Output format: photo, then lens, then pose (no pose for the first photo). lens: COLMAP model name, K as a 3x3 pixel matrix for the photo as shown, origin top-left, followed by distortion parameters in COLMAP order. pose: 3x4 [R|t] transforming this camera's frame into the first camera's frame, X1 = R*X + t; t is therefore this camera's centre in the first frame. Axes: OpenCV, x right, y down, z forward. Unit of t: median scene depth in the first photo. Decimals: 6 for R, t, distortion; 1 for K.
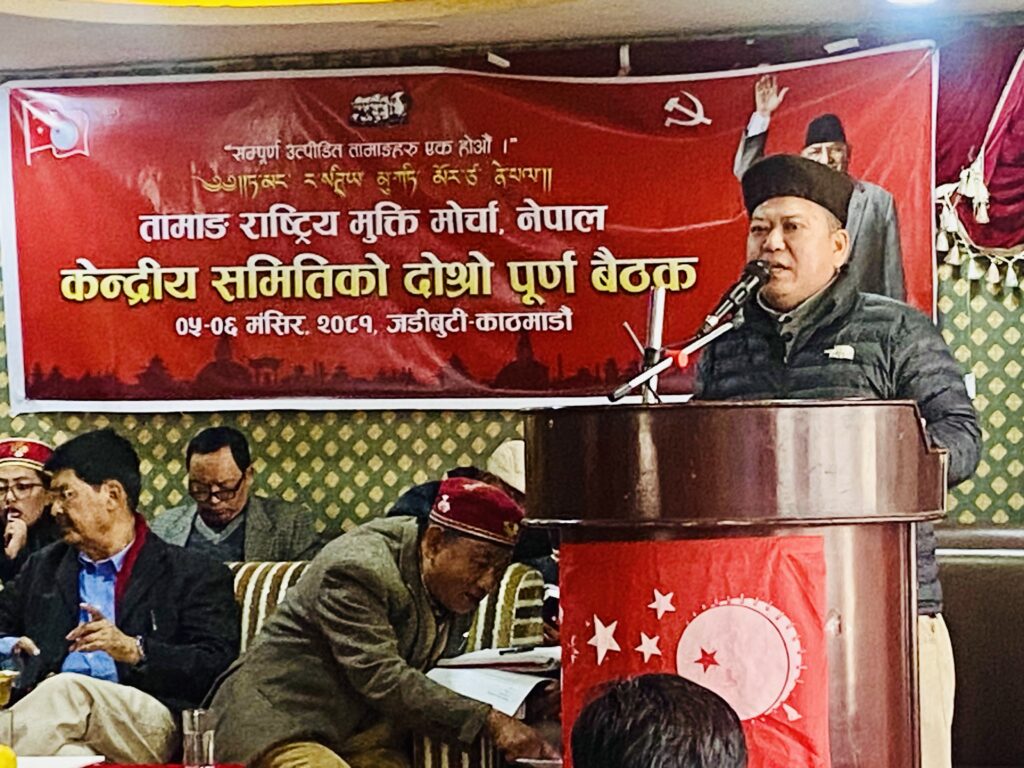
lens RADIAL K [[3641.6, 0, 519.4], [0, 3641.6, 388.2], [0, 0, 1]] dist [-0.186172, 0.000000]
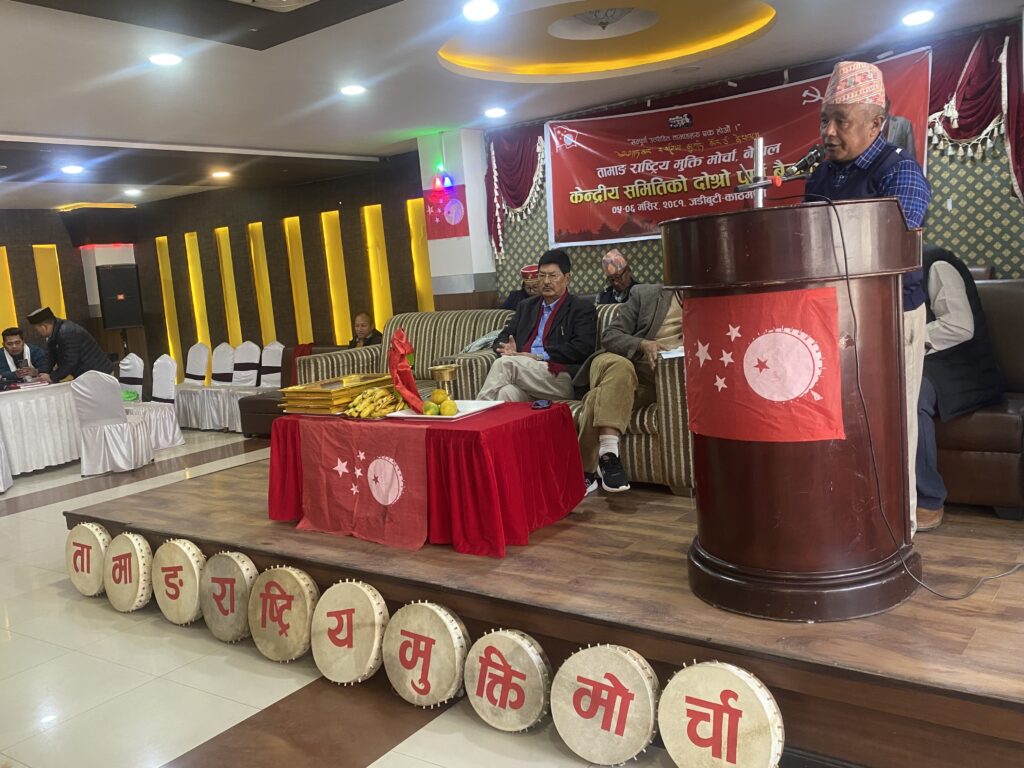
lens RADIAL K [[906.5, 0, 504.6], [0, 906.5, 382.6], [0, 0, 1]] dist [0.101300, -0.178261]
pose [[0.943533, -0.021659, -0.330571, 0.050890], [0.071176, 0.987811, 0.138431, 0.010333], [0.323543, -0.154143, 0.933574, 0.367968]]
